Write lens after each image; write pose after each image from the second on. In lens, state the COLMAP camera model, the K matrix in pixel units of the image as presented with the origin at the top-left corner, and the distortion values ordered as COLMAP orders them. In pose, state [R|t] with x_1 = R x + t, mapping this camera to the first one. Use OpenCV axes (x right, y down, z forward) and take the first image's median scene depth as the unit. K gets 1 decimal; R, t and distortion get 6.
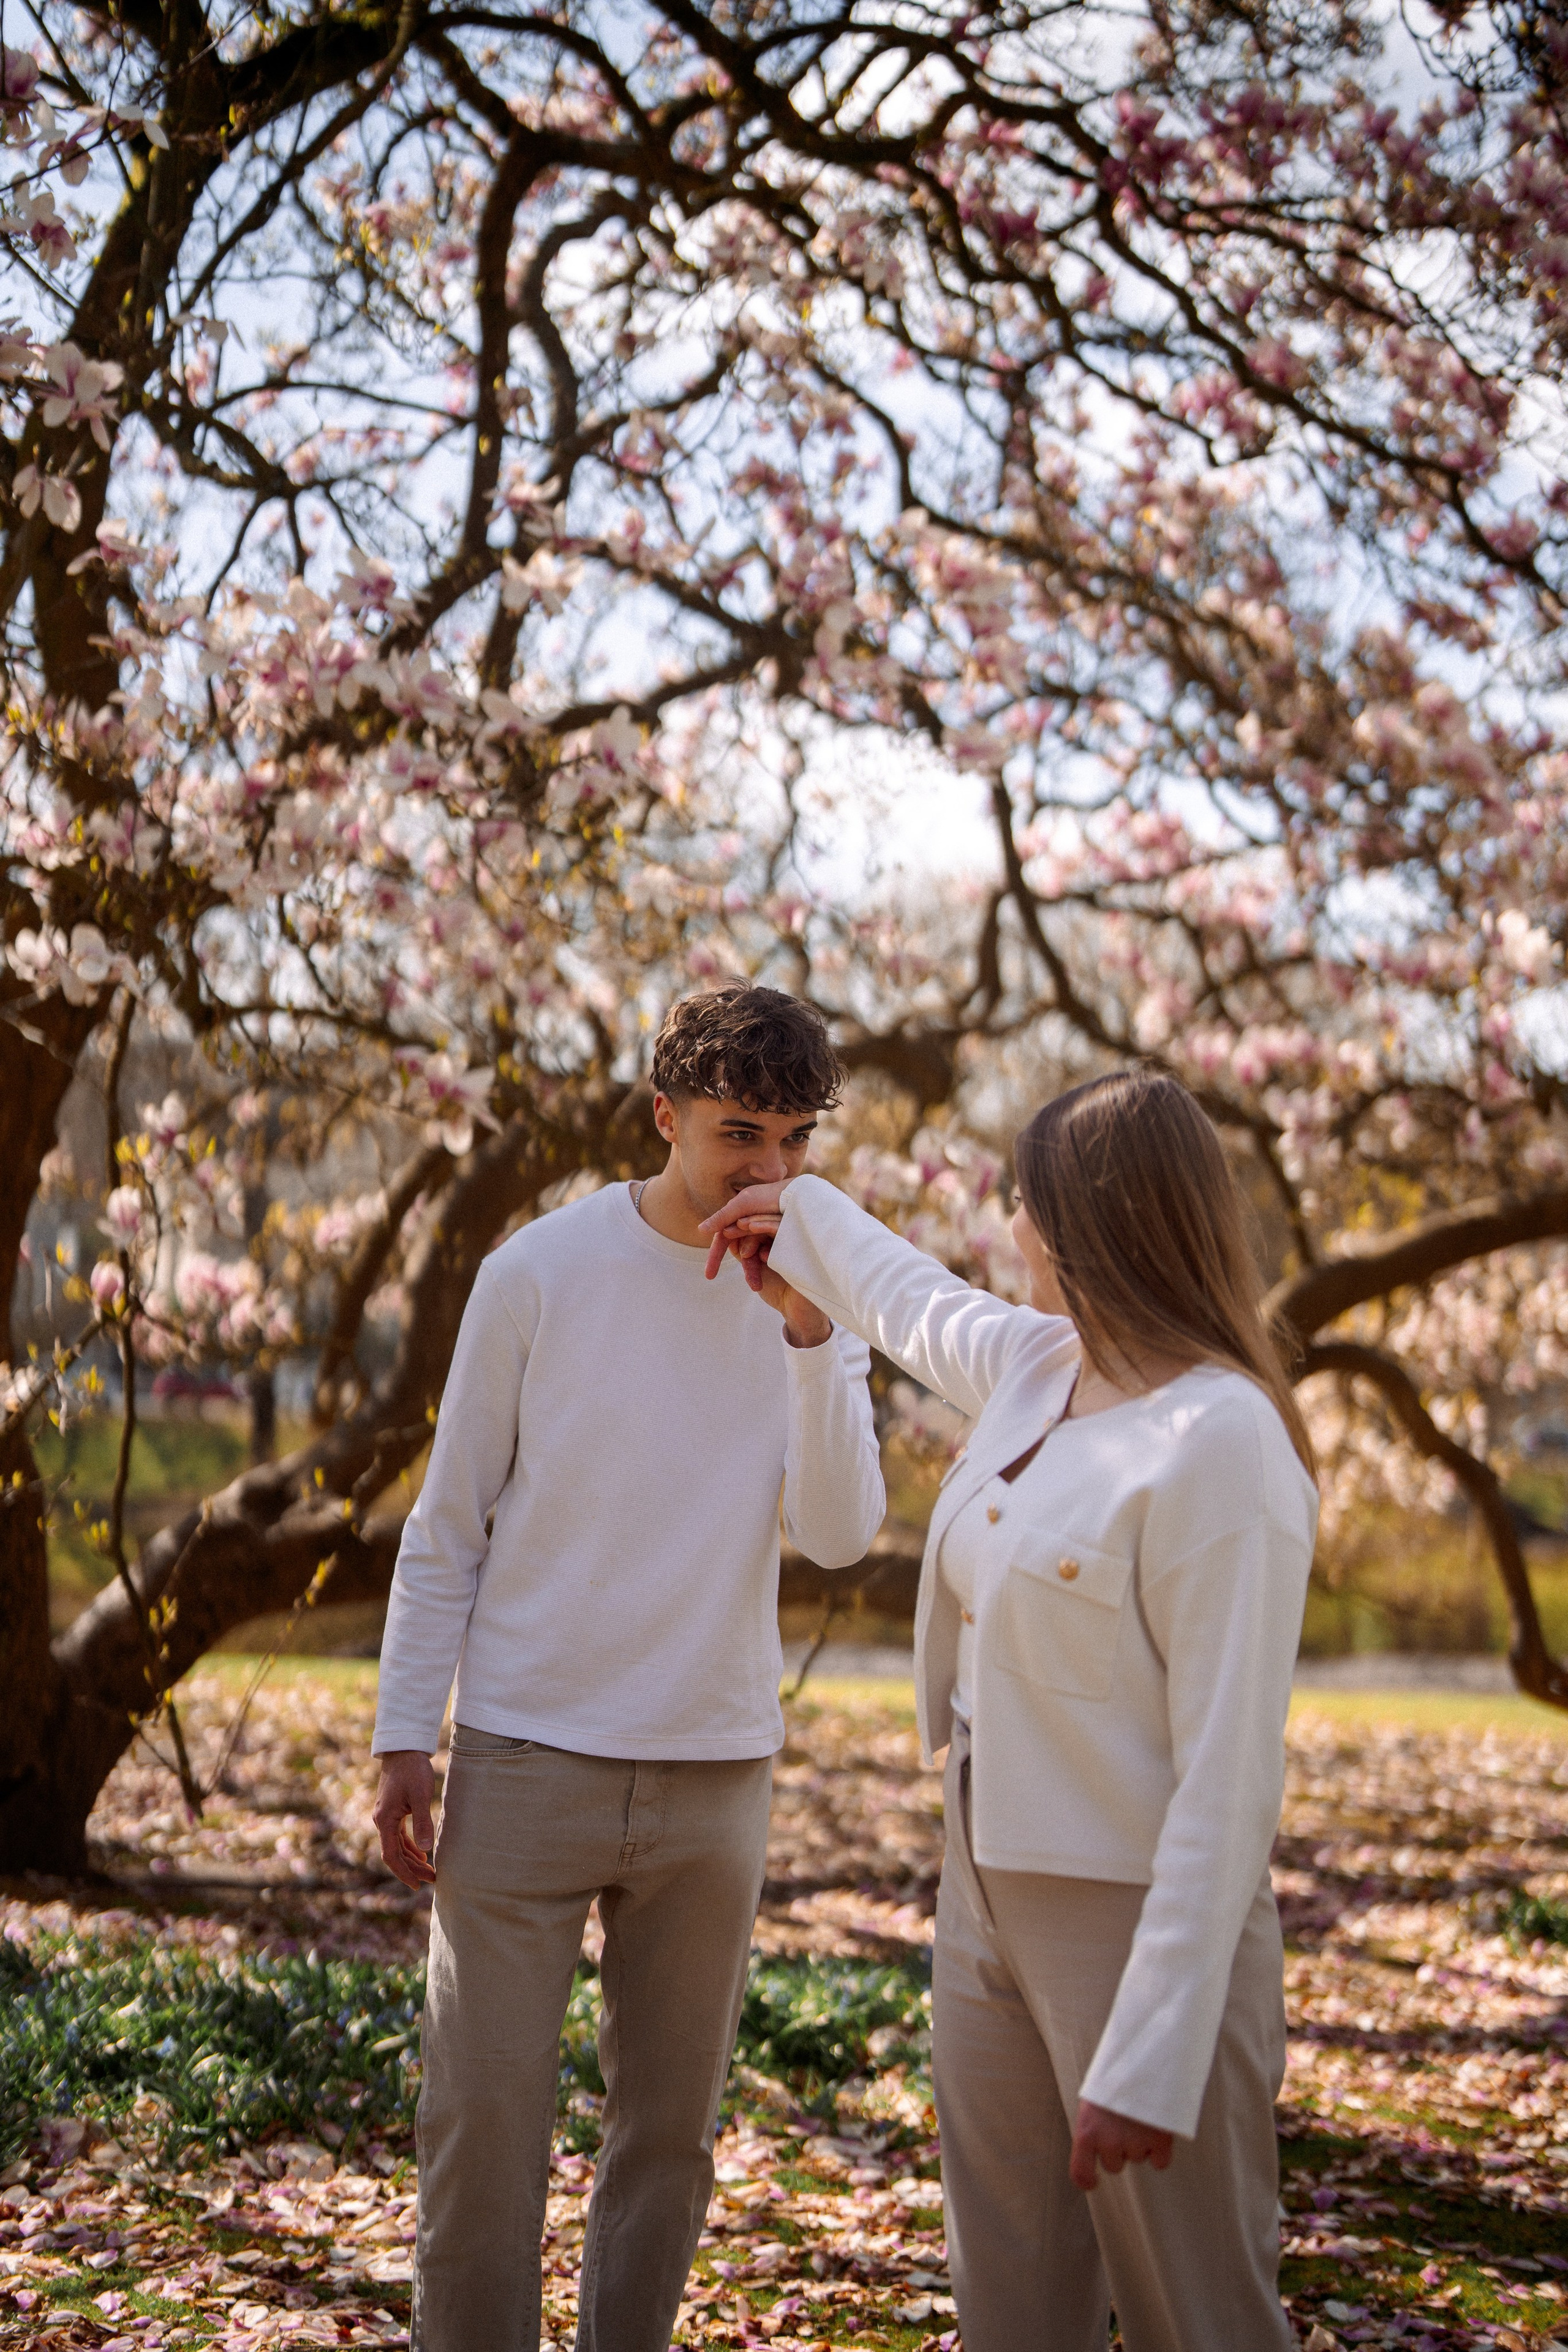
lens RADIAL K [[3415.0, 0, 784.0], [0, 3415.0, 1088.9], [0, 0, 1]] dist [-0.051212, 1.157163]
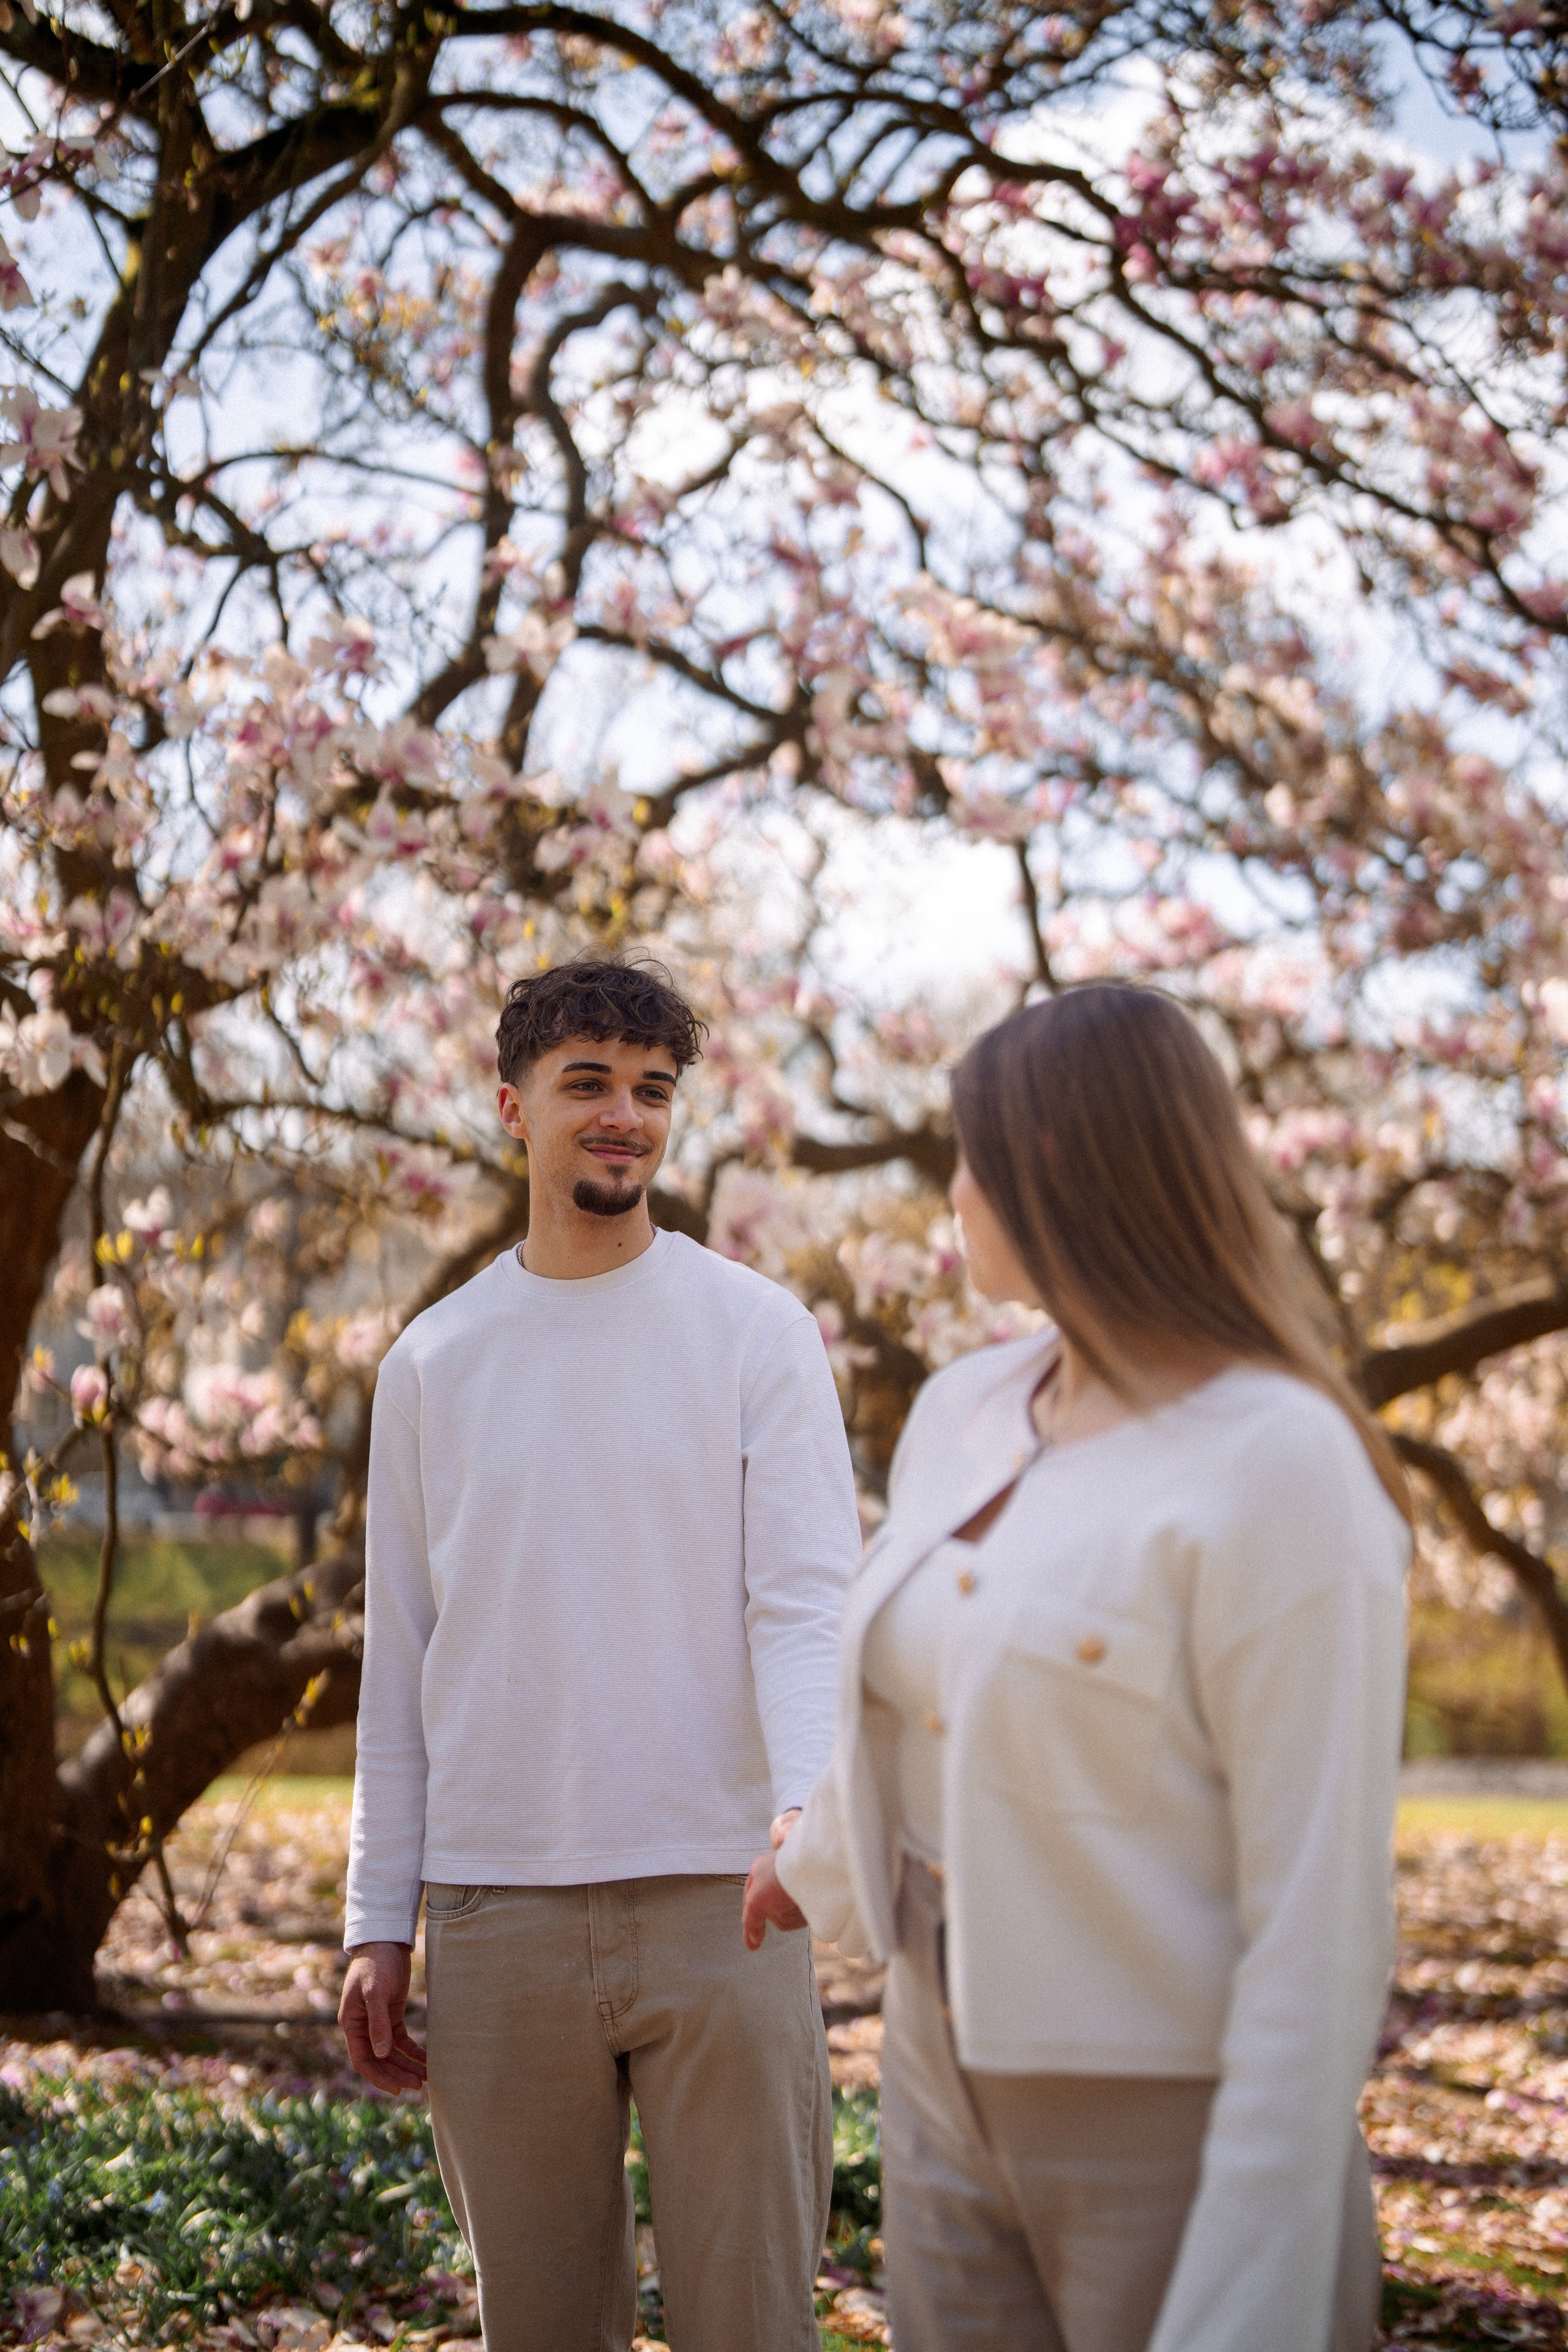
lens RADIAL K [[2932.3, 0, 834.7], [0, 2932.3, 1163.5], [0, 0, 1]] dist [-0.033979, 0.622237]
pose [[0.999640, -0.017837, -0.020036, 0.024526], [0.017091, 0.999177, -0.036792, 0.025234], [0.020676, 0.036437, 0.999122, 0.166412]]
